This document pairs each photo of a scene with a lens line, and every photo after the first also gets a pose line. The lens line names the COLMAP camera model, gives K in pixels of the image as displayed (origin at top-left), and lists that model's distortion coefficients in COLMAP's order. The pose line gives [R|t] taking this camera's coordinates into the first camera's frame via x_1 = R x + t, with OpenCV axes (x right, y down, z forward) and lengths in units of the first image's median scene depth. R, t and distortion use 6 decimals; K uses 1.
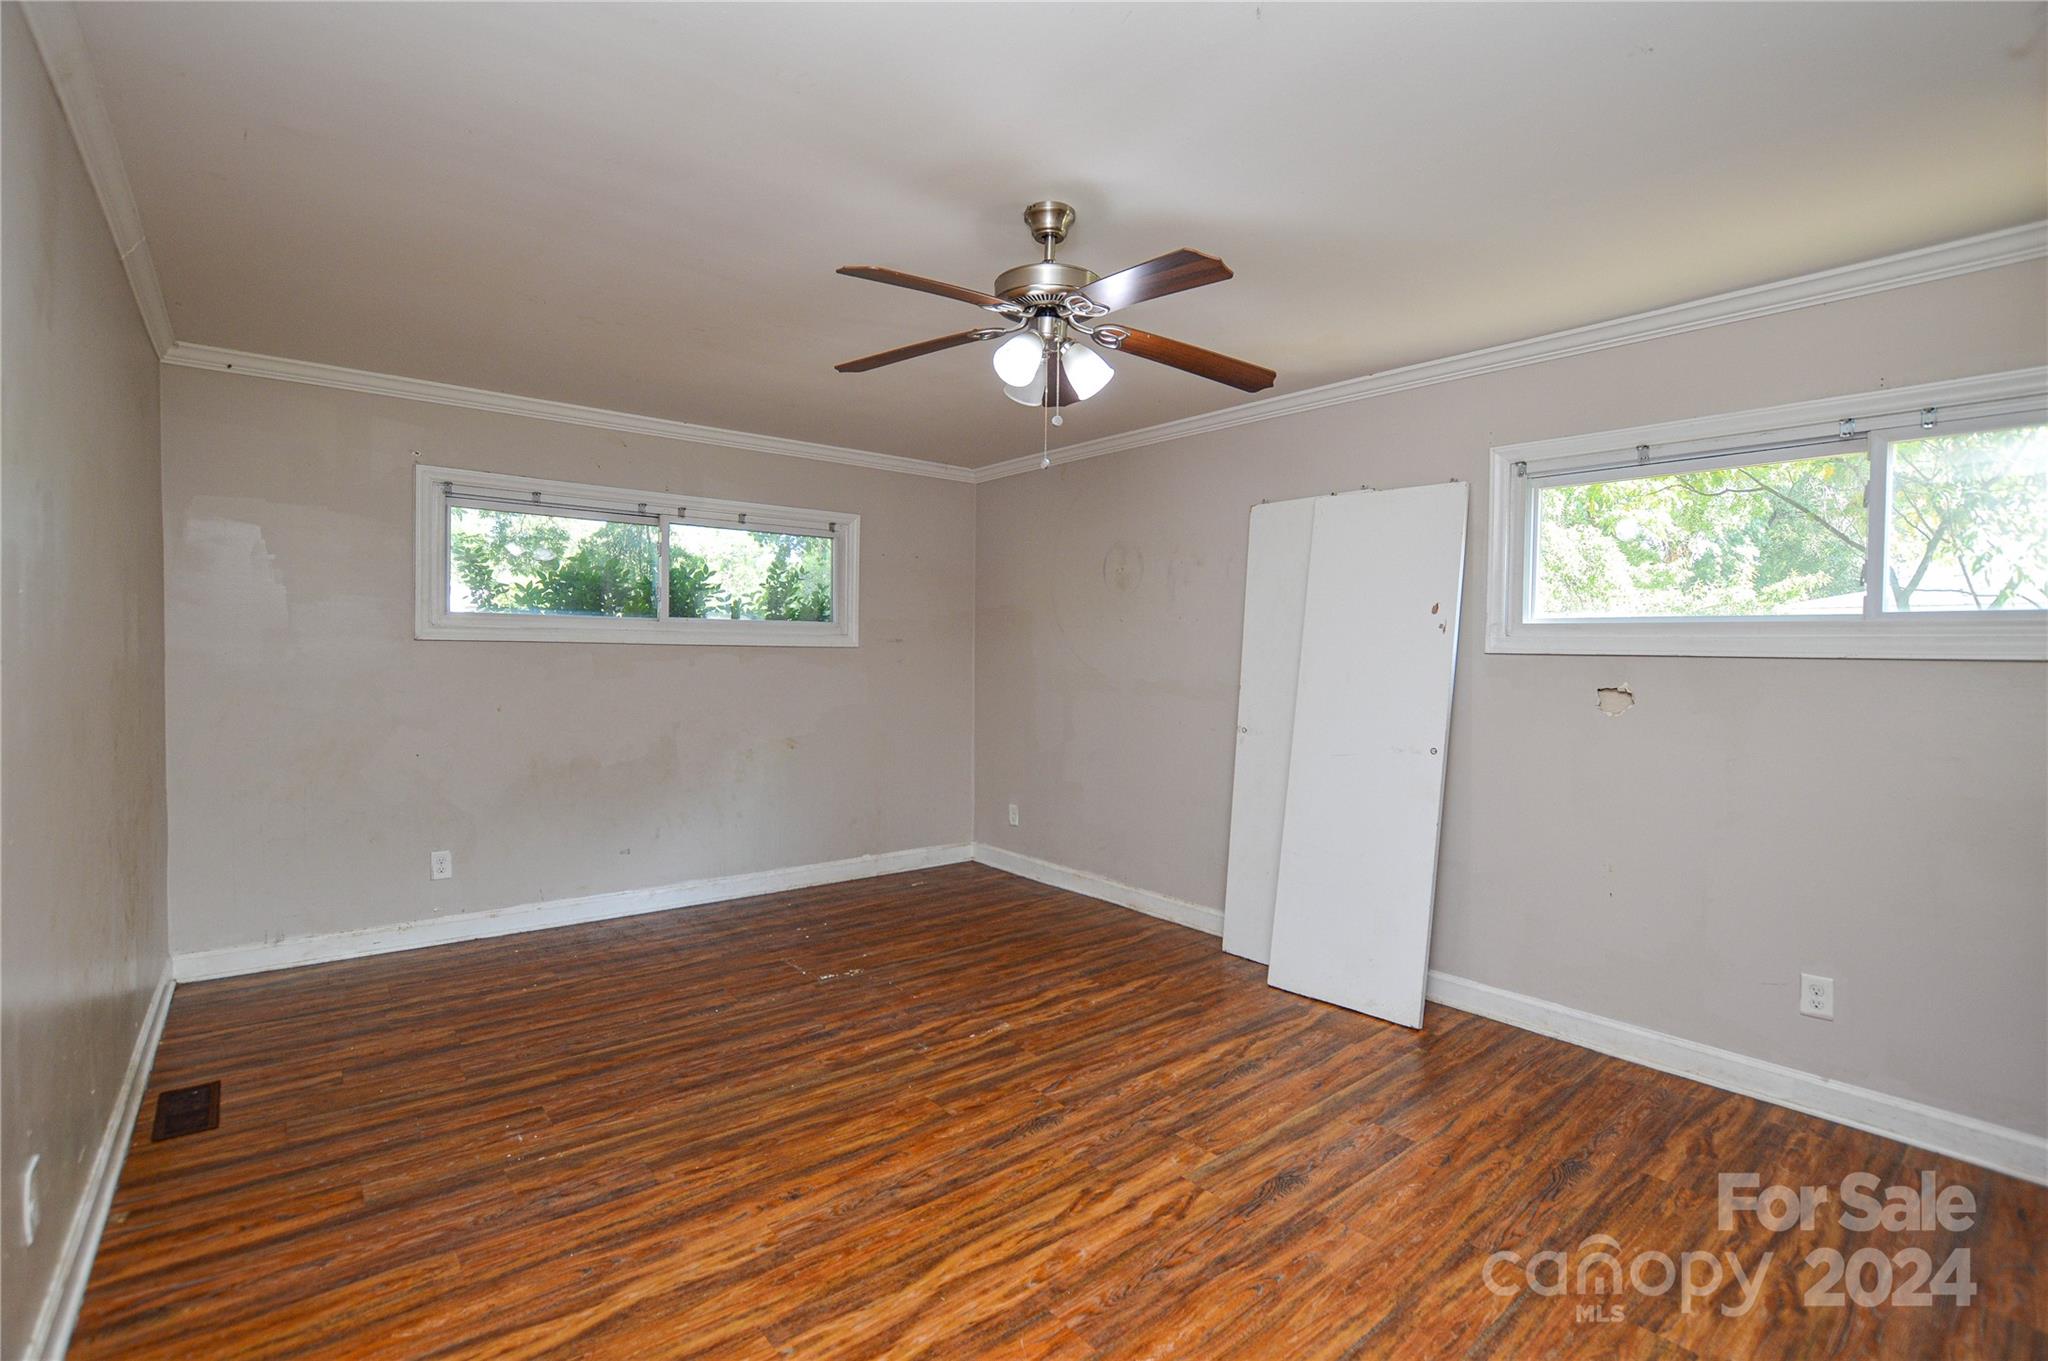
lens RADIAL K [[926.0, 0, 1021.6], [0, 926.0, 678.6], [0, 0, 1]] dist [-0.025038, 0.001299]
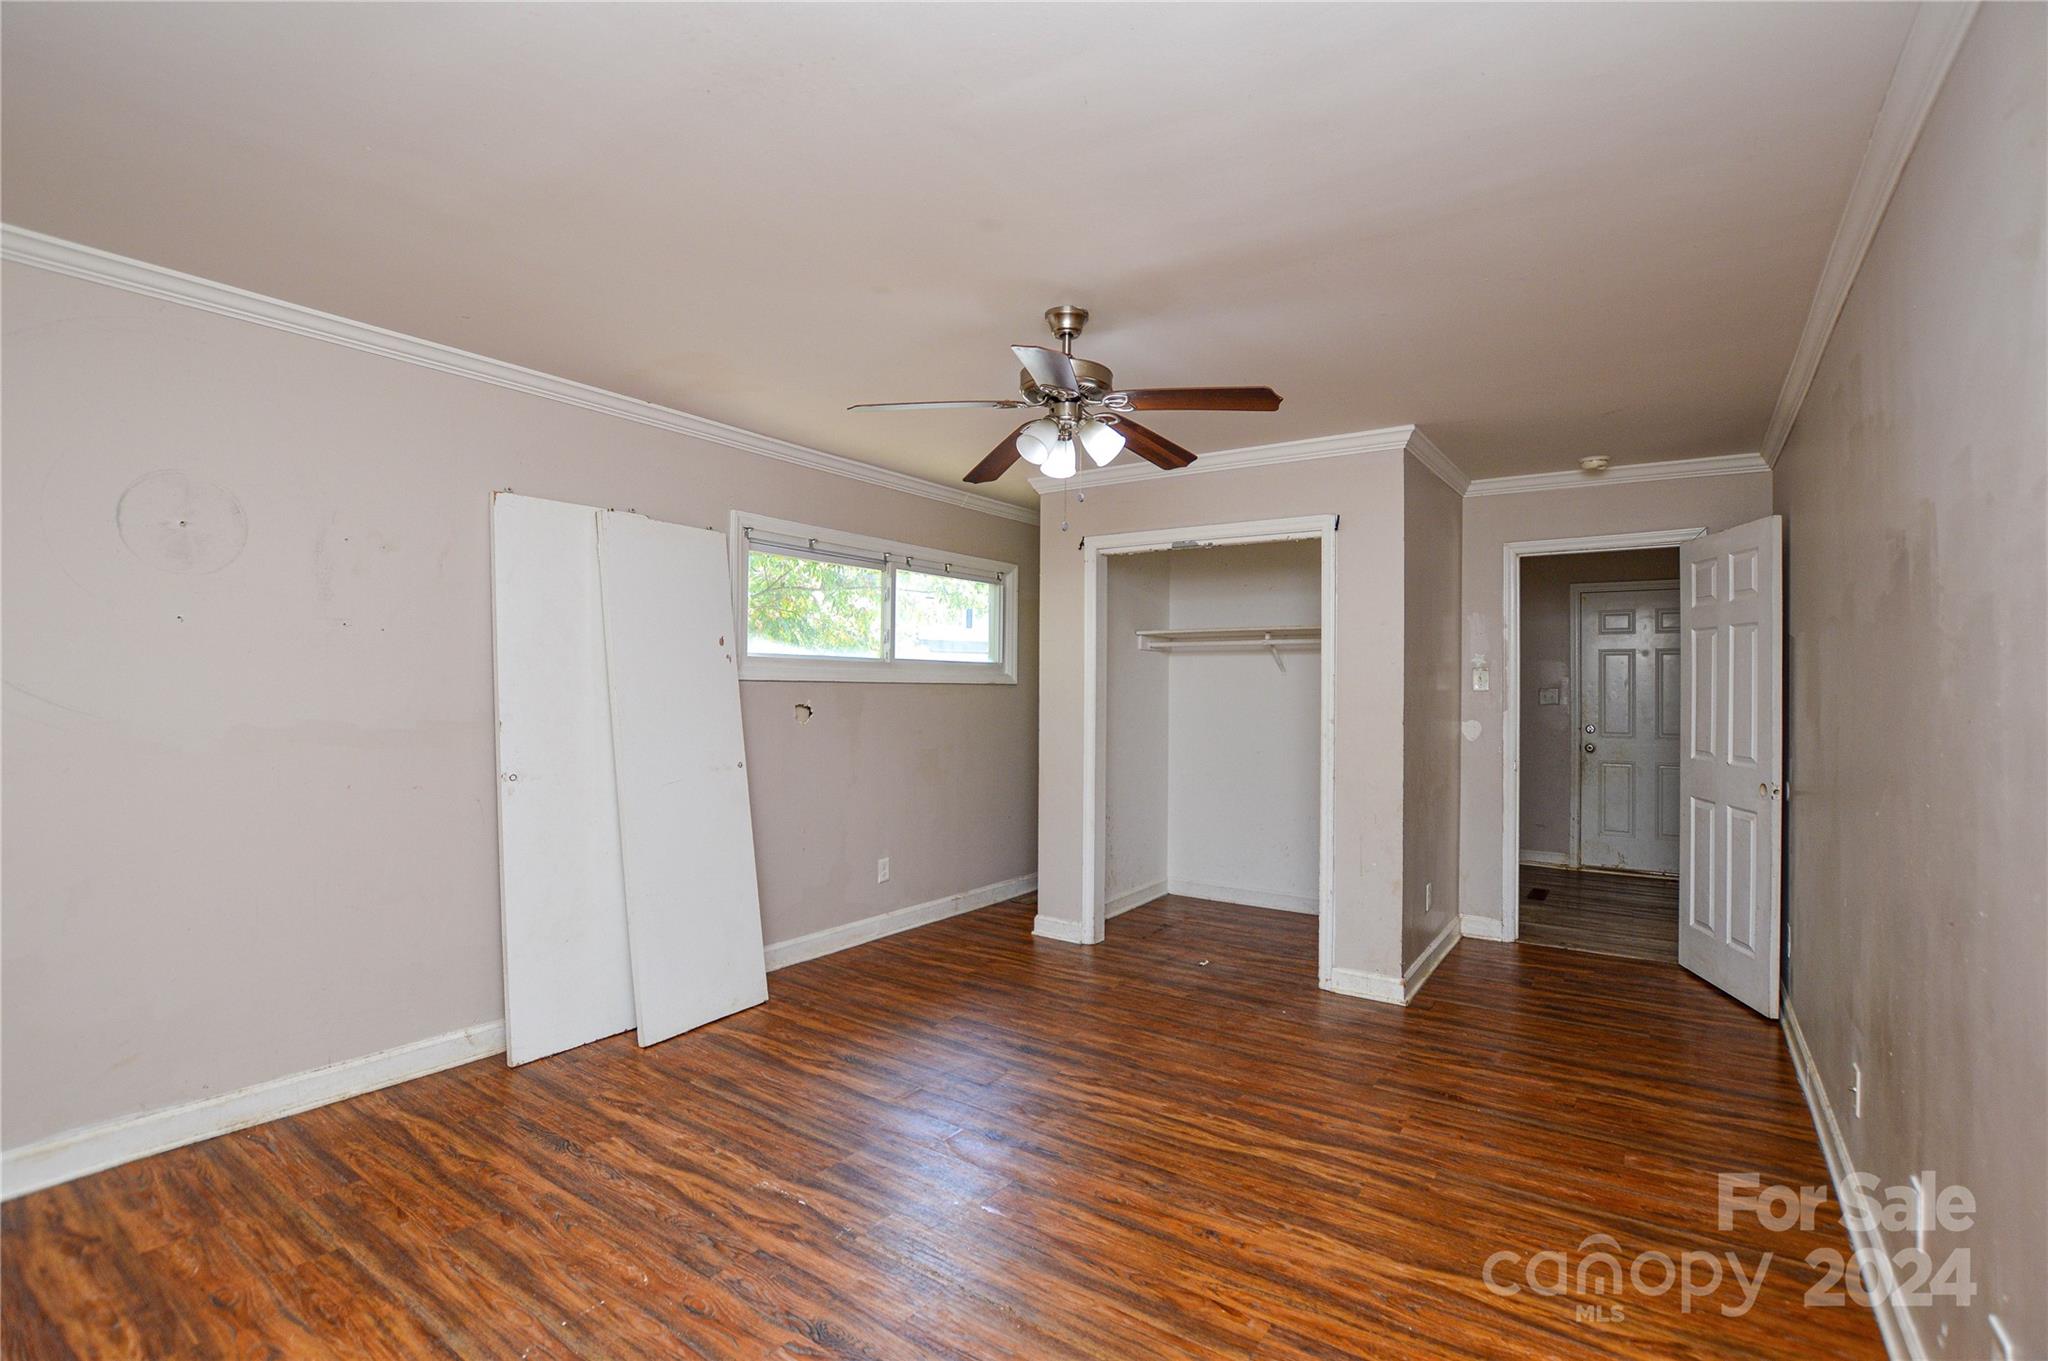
lens RADIAL K [[926.0, 0, 1021.6], [0, 926.0, 678.6], [0, 0, 1]] dist [-0.025038, 0.001299]
pose [[-0.267470, -0.008522, 0.963529, -0.971433], [0.012892, 0.999840, 0.012422, -0.050376], [-0.963480, 0.015744, -0.267317, 1.223763]]
